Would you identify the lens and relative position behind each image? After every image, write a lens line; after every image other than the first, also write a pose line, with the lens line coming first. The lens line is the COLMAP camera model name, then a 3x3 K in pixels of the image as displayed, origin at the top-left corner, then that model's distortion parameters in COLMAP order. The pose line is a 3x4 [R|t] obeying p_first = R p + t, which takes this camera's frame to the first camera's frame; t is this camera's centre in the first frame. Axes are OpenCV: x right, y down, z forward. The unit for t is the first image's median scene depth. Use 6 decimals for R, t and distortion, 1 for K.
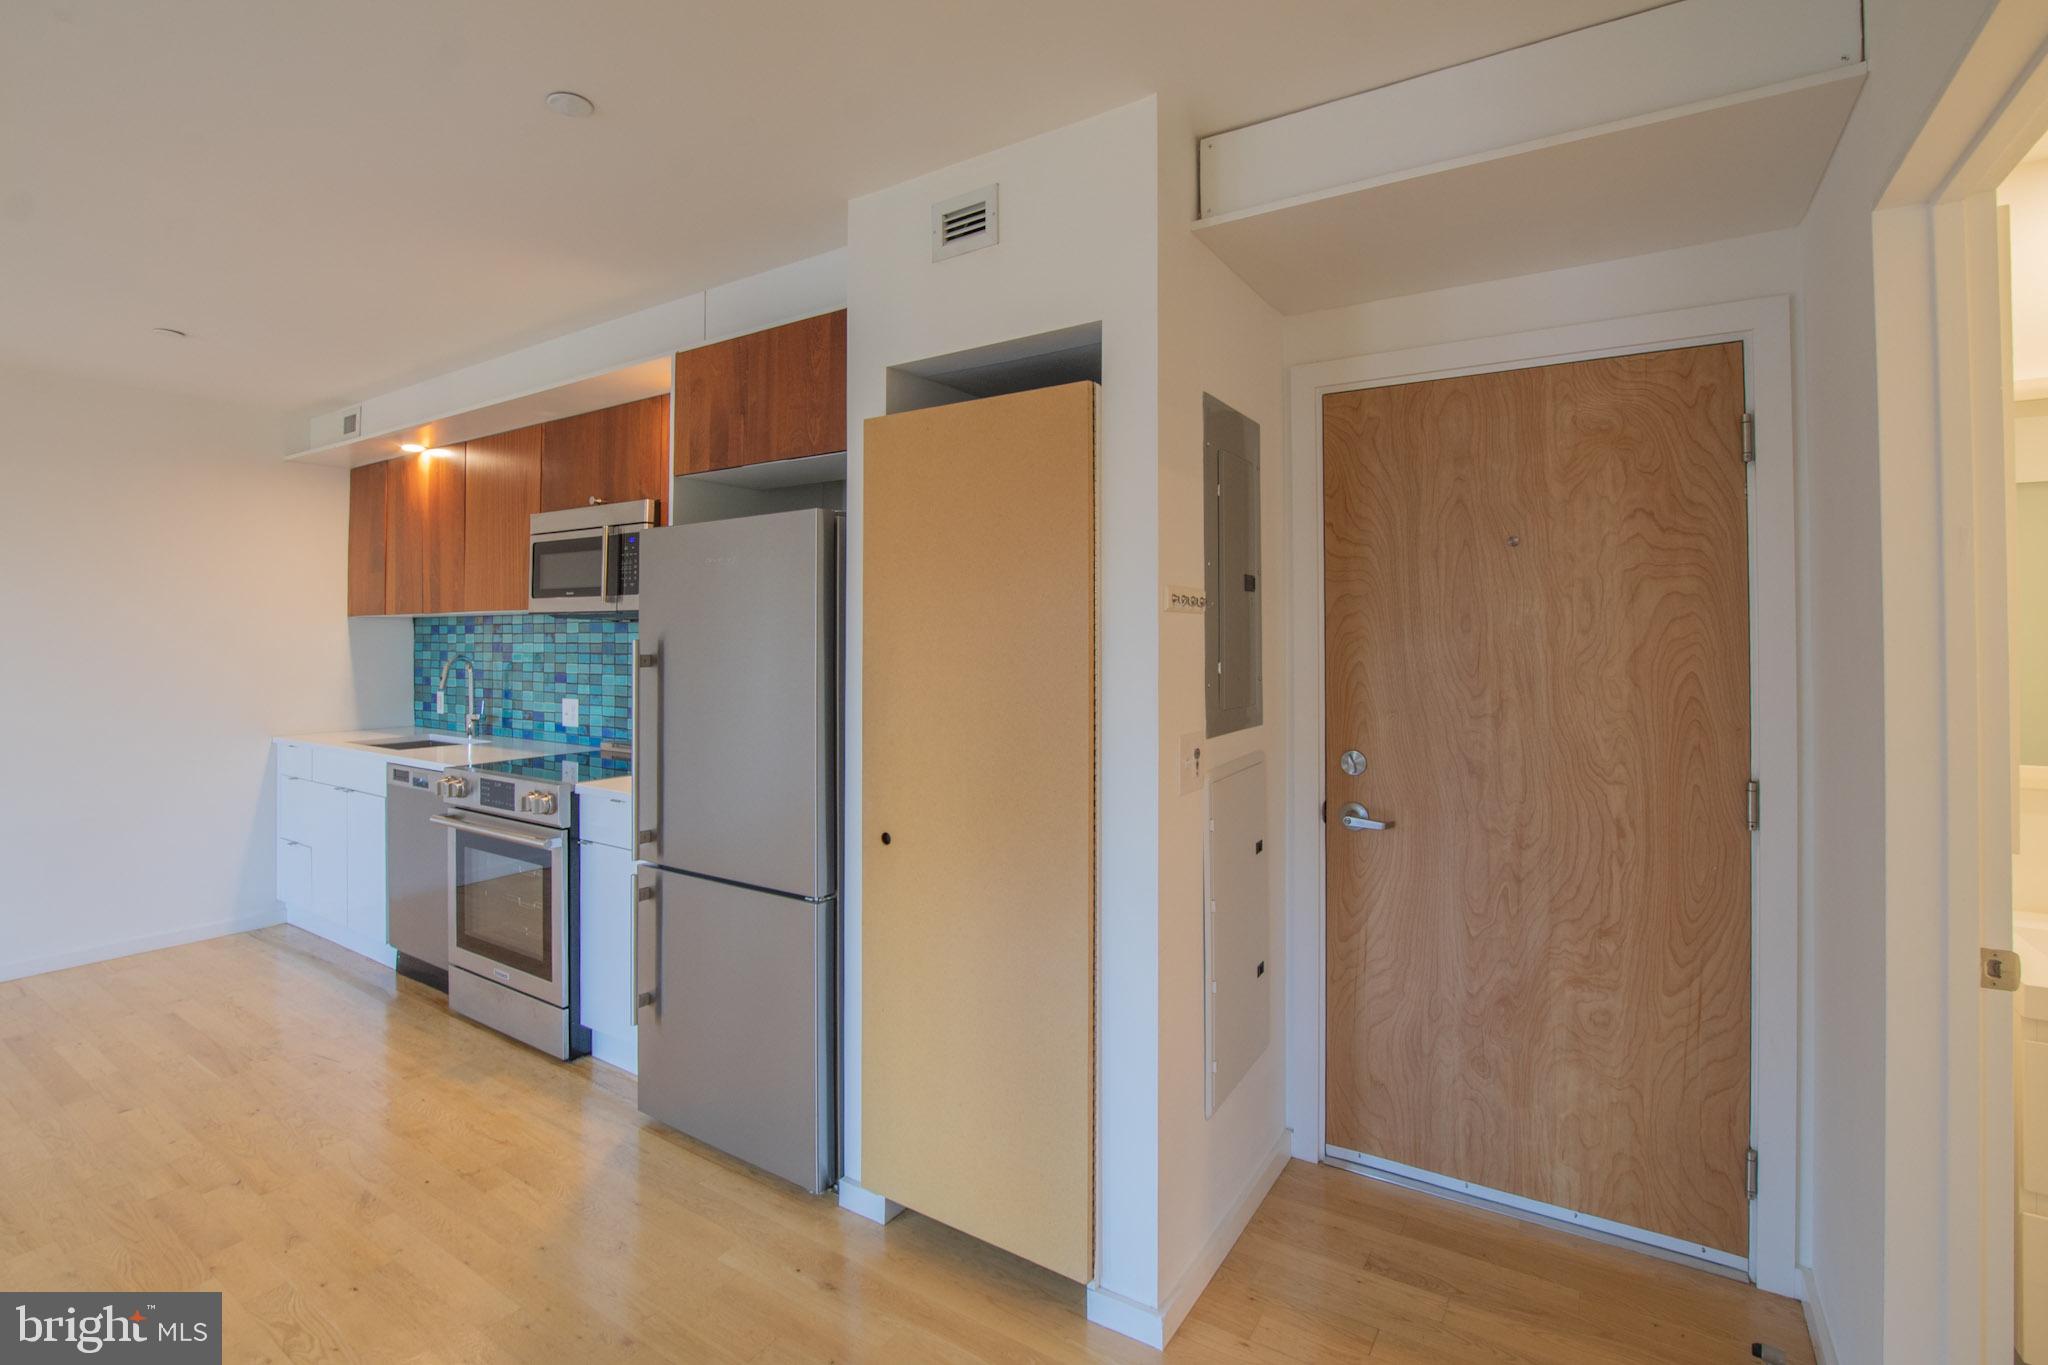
lens RADIAL K [[935.0, 0, 1021.4], [0, 935.0, 624.8], [0, 0, 1]] dist [-0.022245, 0.000490]
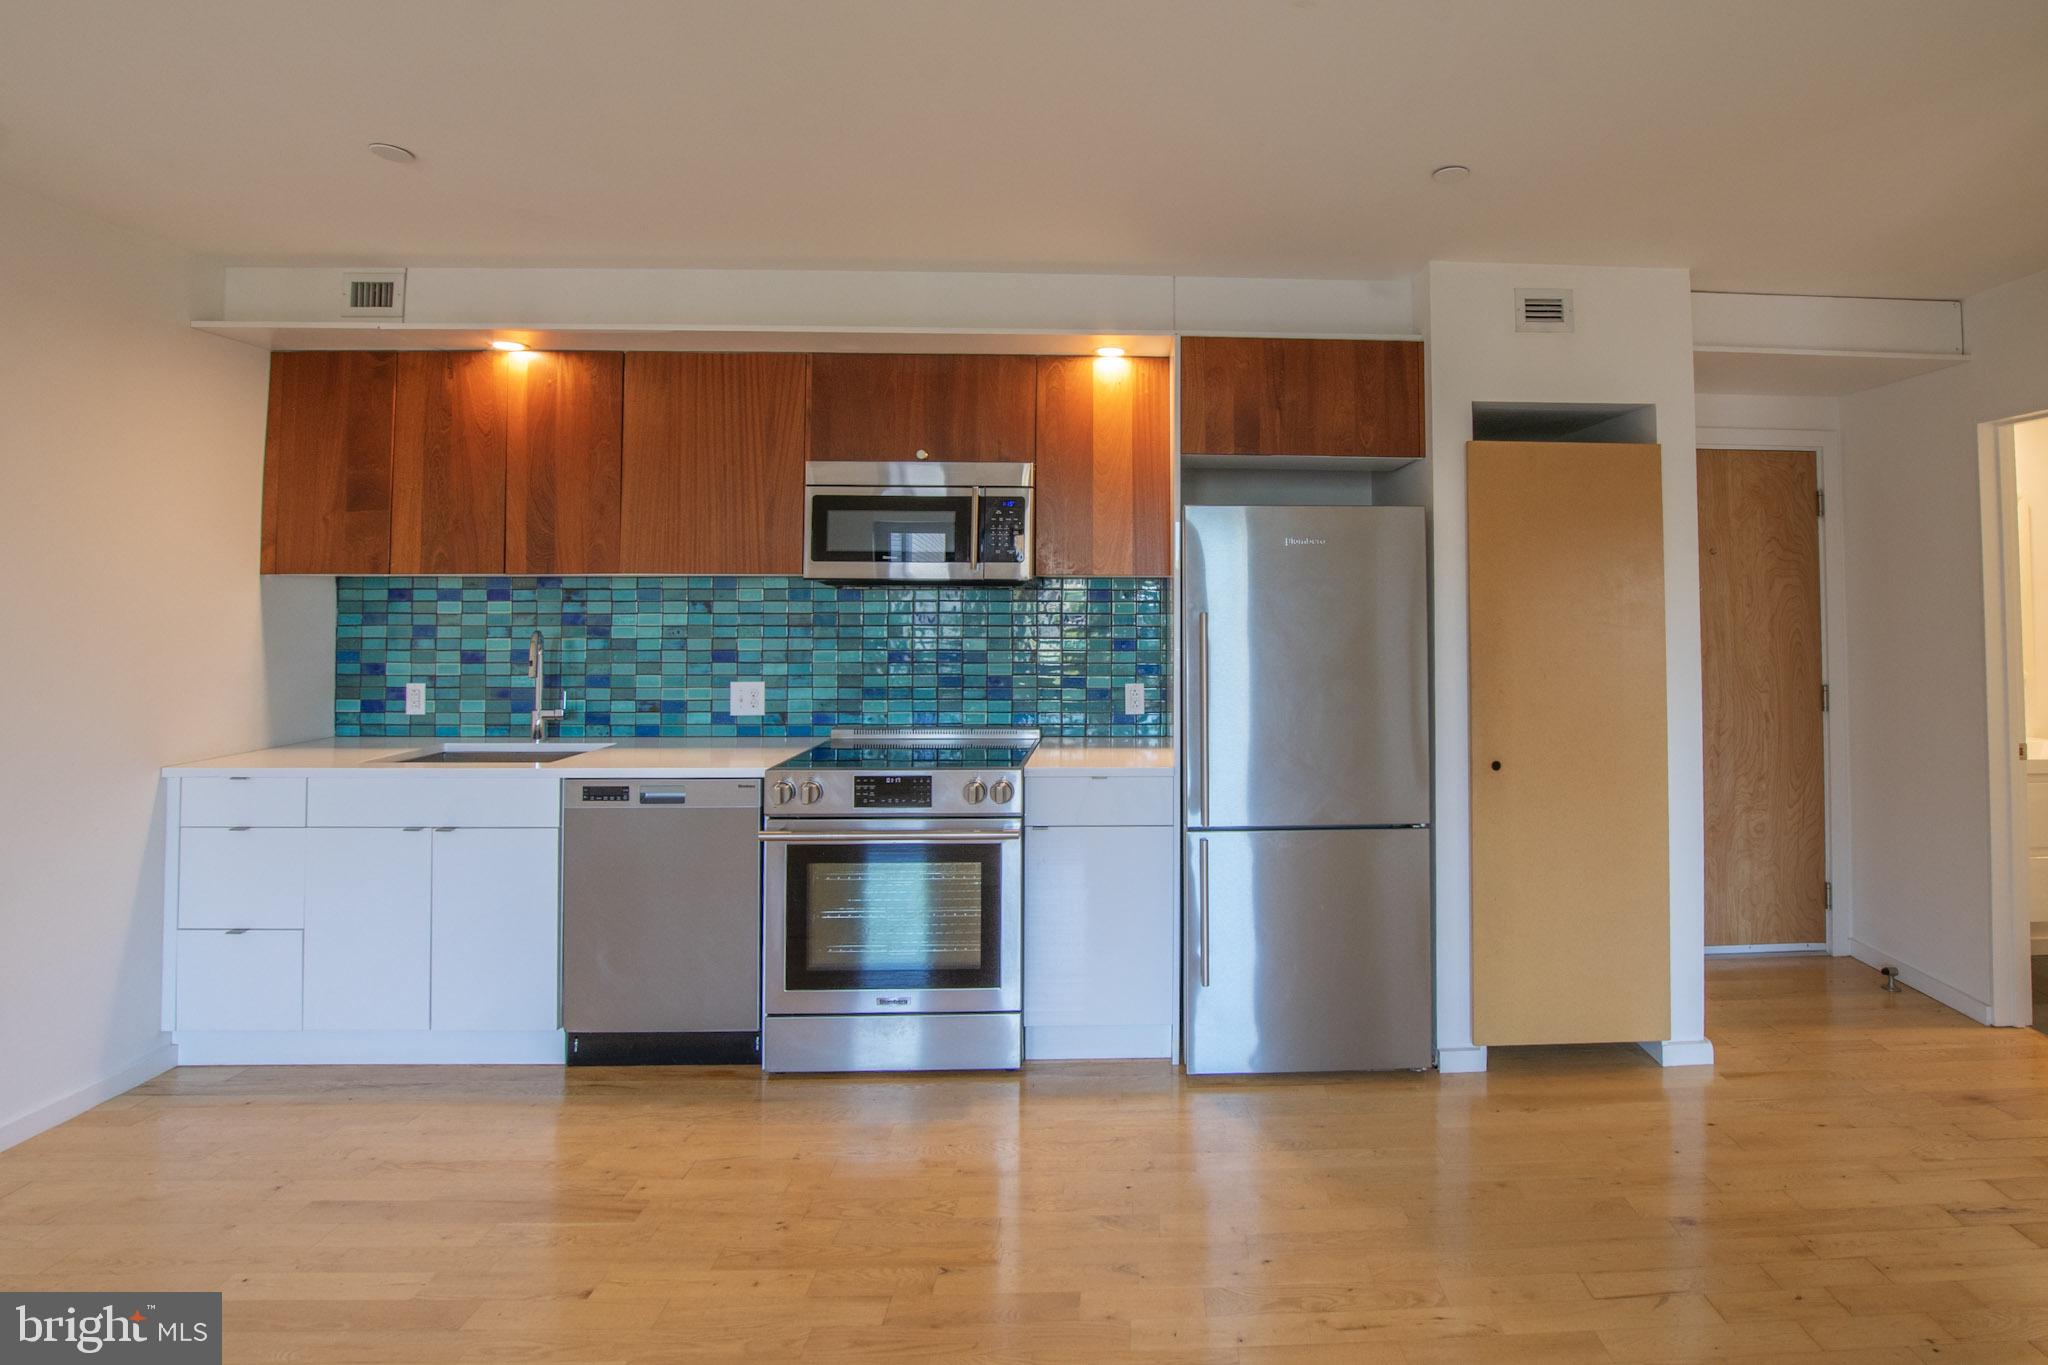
lens RADIAL K [[969.7, 0, 1176.7], [0, 969.7, 557.5], [0, 0, 1]] dist [-0.019063, -0.001322]
pose [[0.809437, 0.026118, 0.586625, -0.696878], [-0.010843, 0.999505, -0.029538, -0.008981], [-0.587106, 0.017548, 0.809320, 0.089056]]
